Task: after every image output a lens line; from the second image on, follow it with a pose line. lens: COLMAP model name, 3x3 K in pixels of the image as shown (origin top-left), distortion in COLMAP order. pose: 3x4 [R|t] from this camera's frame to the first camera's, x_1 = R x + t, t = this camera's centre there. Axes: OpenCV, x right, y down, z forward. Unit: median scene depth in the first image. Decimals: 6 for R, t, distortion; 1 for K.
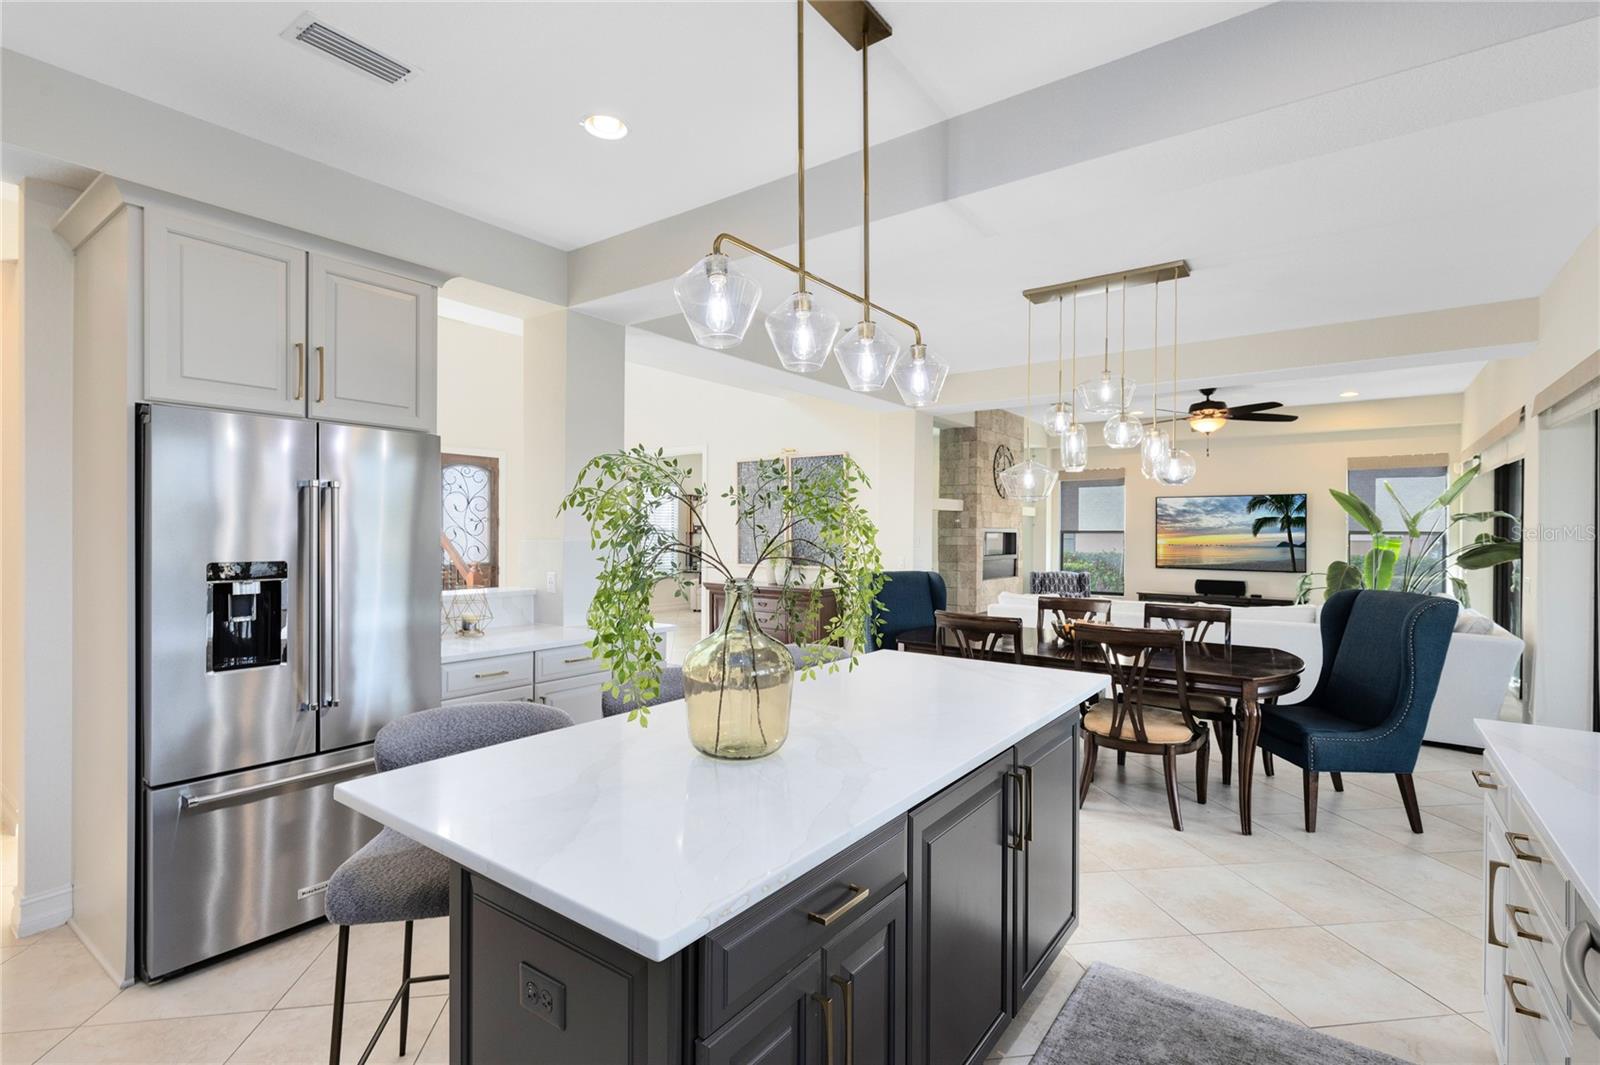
lens RADIAL K [[746.3, 0, 805.6], [0, 746.3, 527.1], [0, 0, 1]] dist [-0.001755, -0.000078]
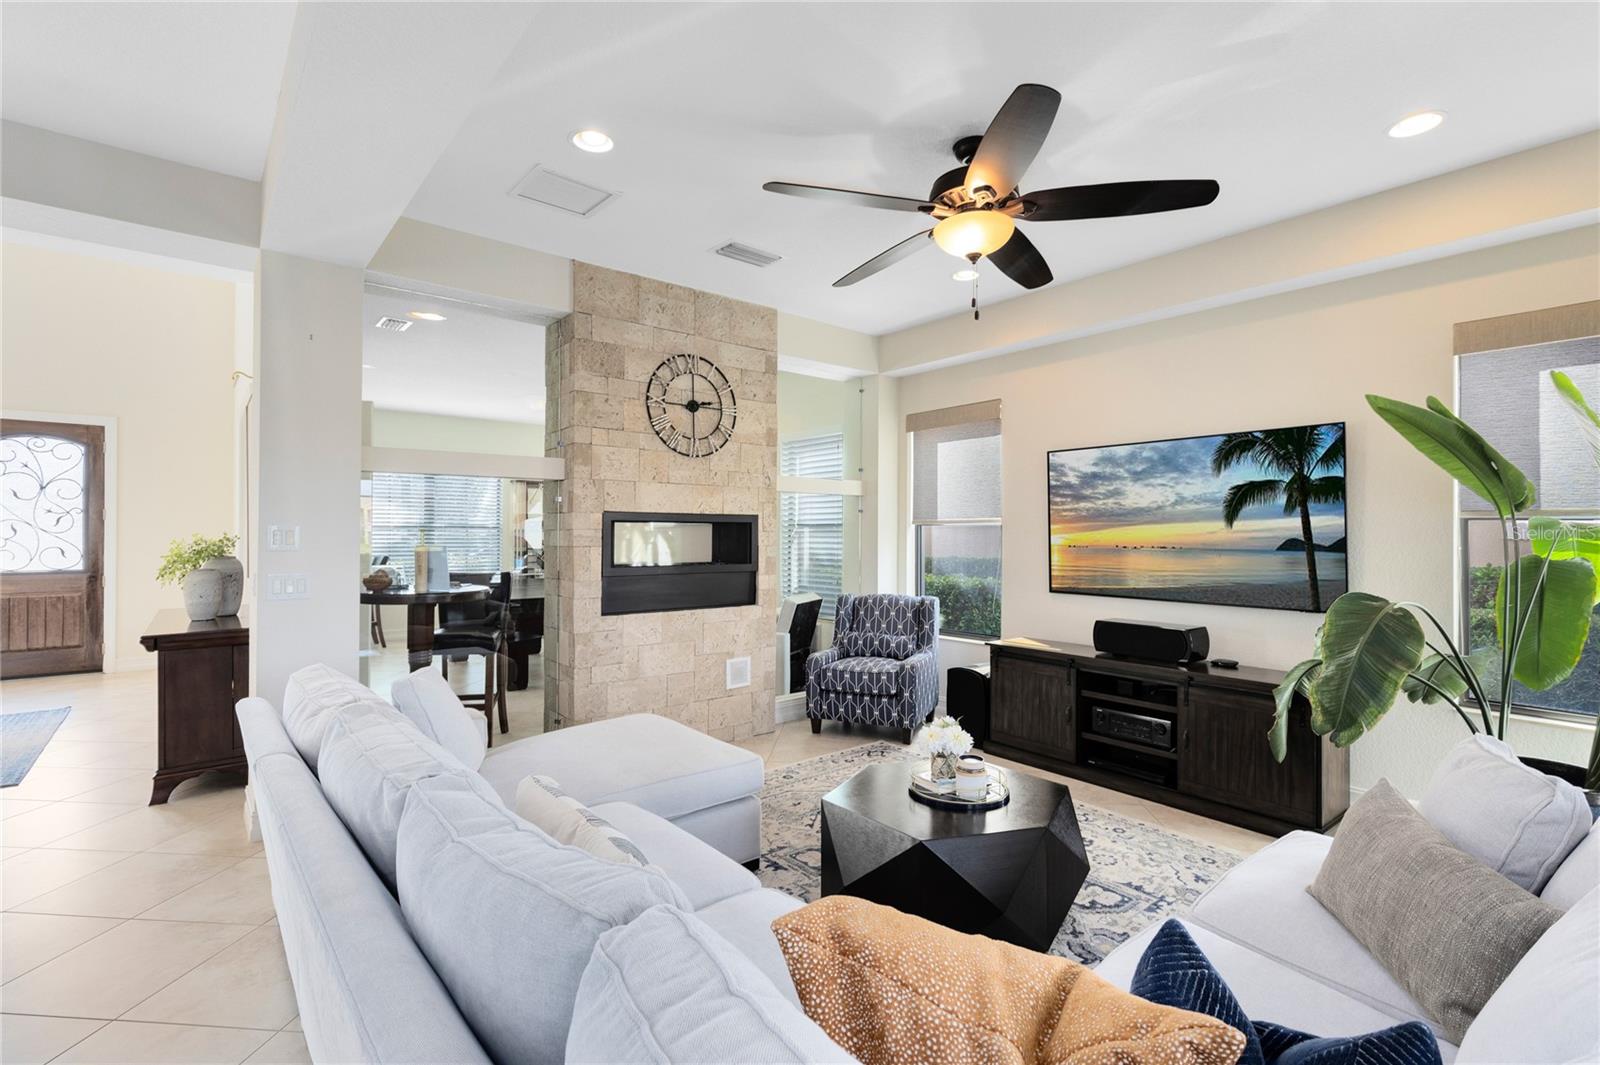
lens RADIAL K [[731.9, 0, 796.4], [0, 731.9, 523.9], [0, 0, 1]] dist [0.000301, 0.000056]
pose [[0.967470, -0.006838, -0.252892, 0.465560], [0.004925, 0.999954, -0.008195, 0.013190], [0.252937, 0.006683, 0.967460, 0.520499]]
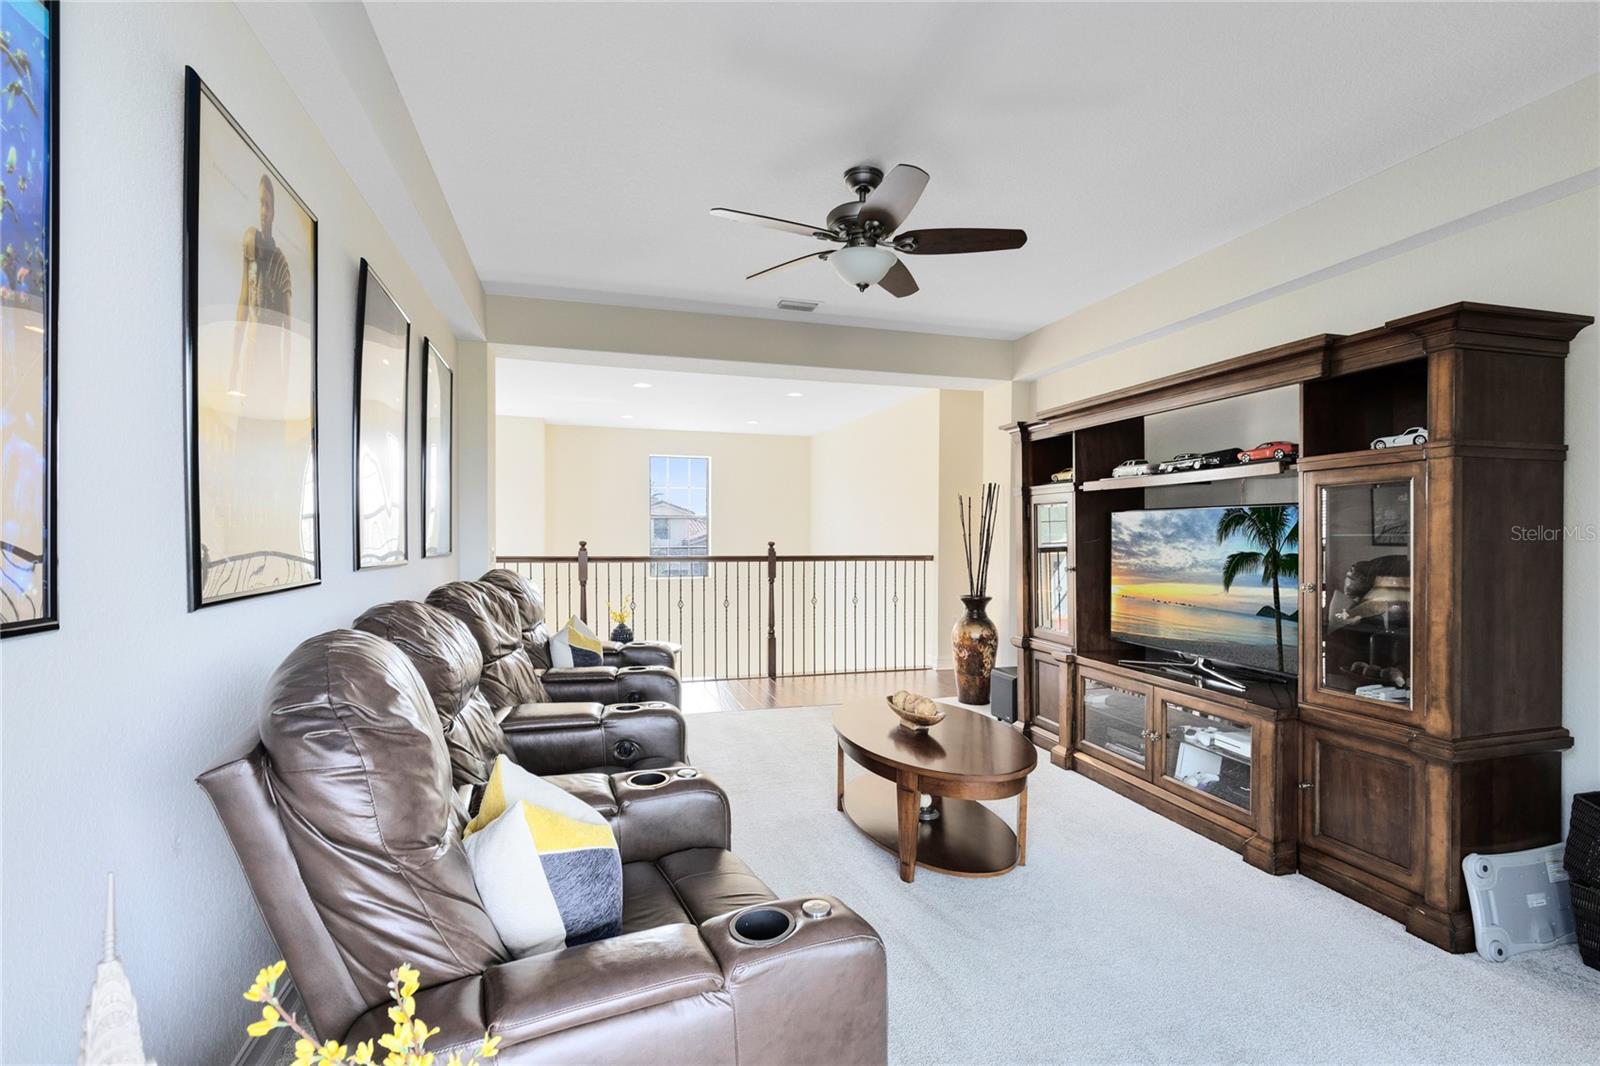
lens RADIAL K [[731.9, 0, 796.4], [0, 731.9, 524.4], [0, 0, 1]] dist [0.000301, 0.000056]
pose [[0.784998, -0.003397, -0.619489, 0.679616], [0.001616, 0.999993, -0.003436, -0.030113], [0.619496, 0.001696, 0.784998, 0.443118]]
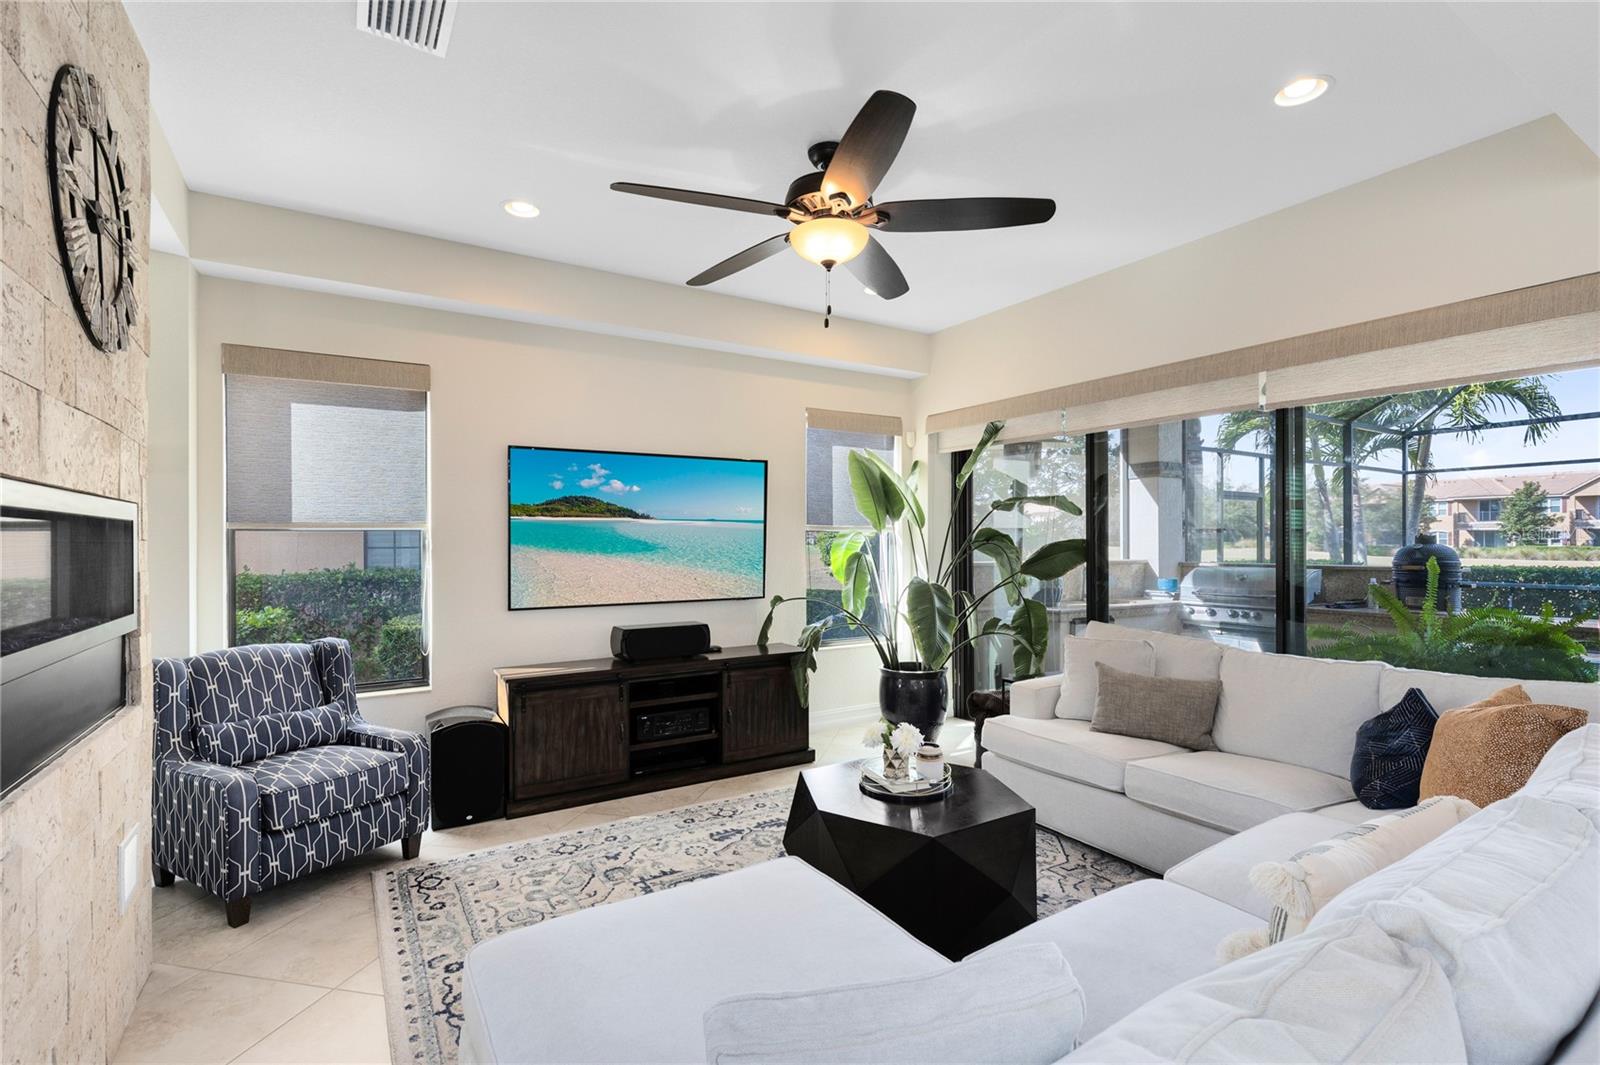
lens RADIAL K [[738.1, 0, 800.0], [0, 738.1, 532.5], [0, 0, 1]] dist [0.002388, -0.000119]
pose [[0.371734, 0.002808, 0.928335, 0.148487], [0.003249, 0.999985, -0.004325, 0.013301], [-0.928334, 0.004624, 0.371719, 0.744536]]
